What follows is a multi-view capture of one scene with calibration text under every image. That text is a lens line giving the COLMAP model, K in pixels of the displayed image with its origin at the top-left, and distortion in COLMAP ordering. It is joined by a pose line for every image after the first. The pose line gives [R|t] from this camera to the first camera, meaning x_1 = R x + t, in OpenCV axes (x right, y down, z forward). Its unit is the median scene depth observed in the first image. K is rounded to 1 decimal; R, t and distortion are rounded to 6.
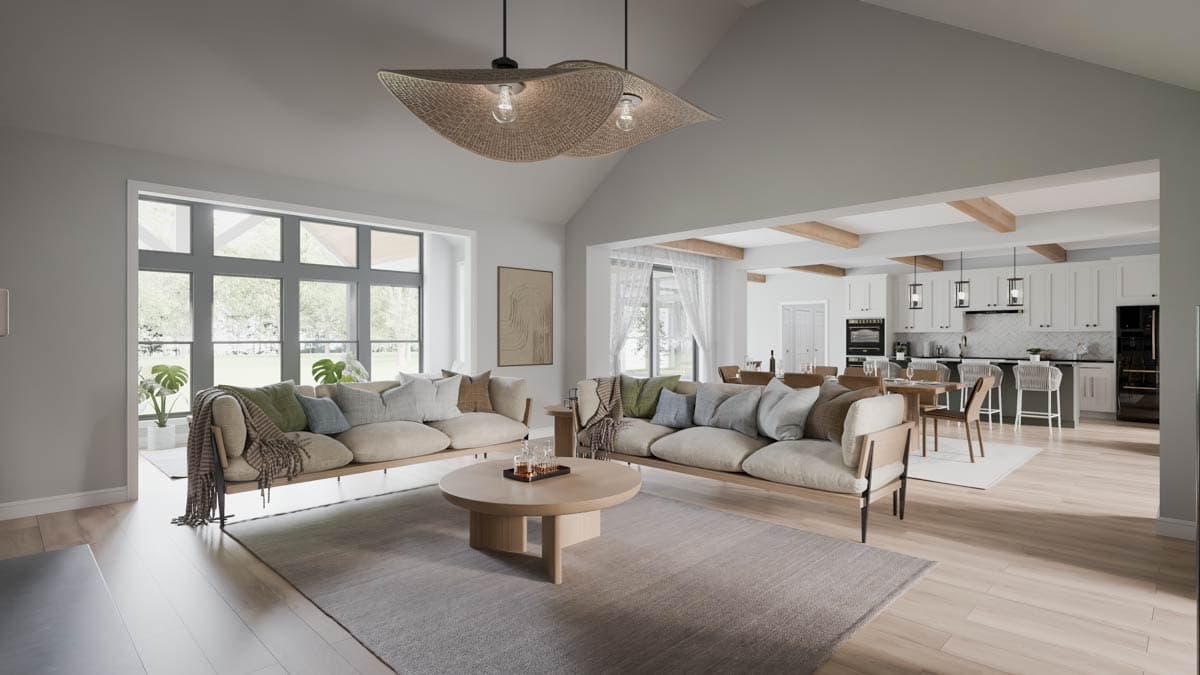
lens RADIAL K [[601.5, 0, 597.3], [0, 601.5, 336.3], [0, 0, 1]] dist [0.000973, 0.001062]
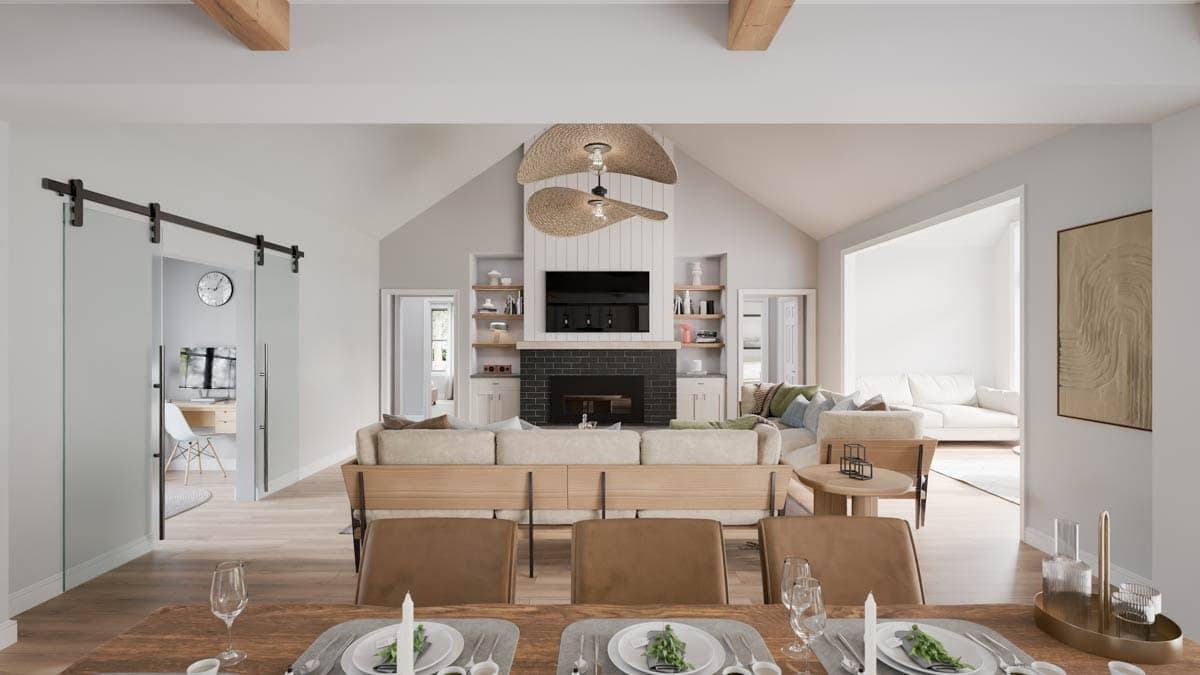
lens RADIAL K [[601.5, 0, 598.7], [0, 601.5, 340.2], [0, 0, 1]] dist [0.000973, 0.001062]
pose [[-0.708549, 0.004121, -0.705649, 0.366893], [0.001667, 0.999990, 0.004166, -0.014811], [0.705660, 0.001776, -0.708549, 0.779624]]
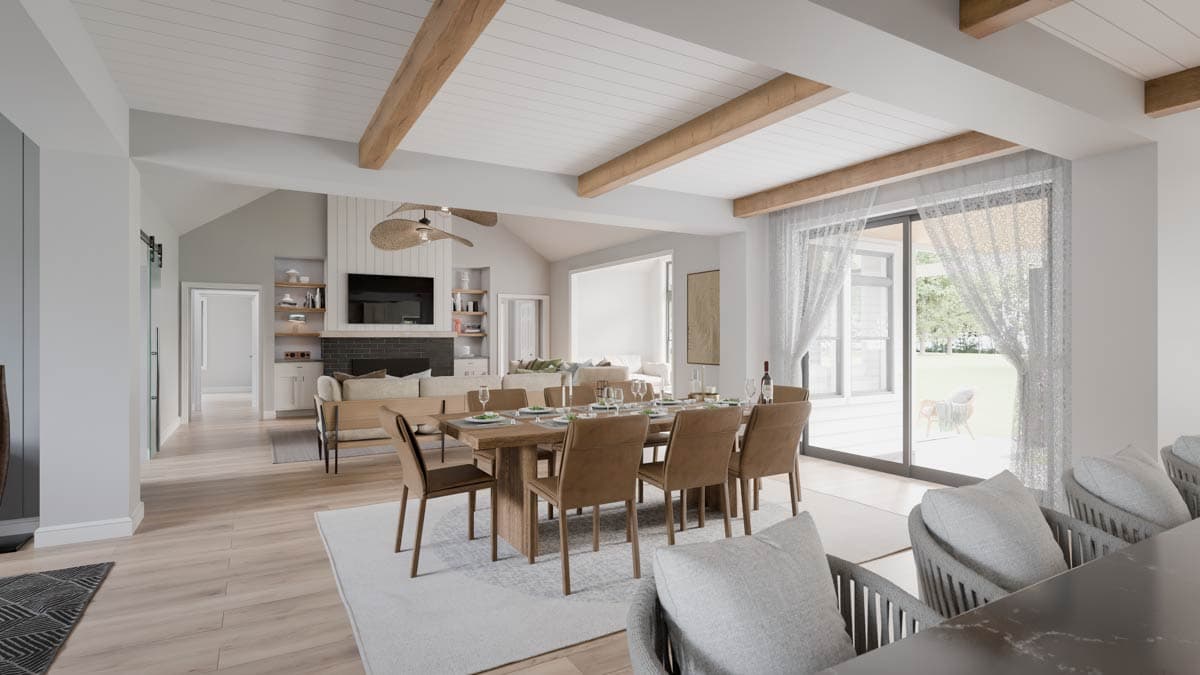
lens RADIAL K [[601.5, 0, 600.0], [0, 601.5, 339.6], [0, 0, 1]] dist [0.000973, 0.001062]
pose [[-0.260446, 0.004604, -0.965477, 0.689655], [0.001618, 0.999989, 0.004332, 0.000700], [0.965487, -0.000434, -0.260451, 0.810115]]
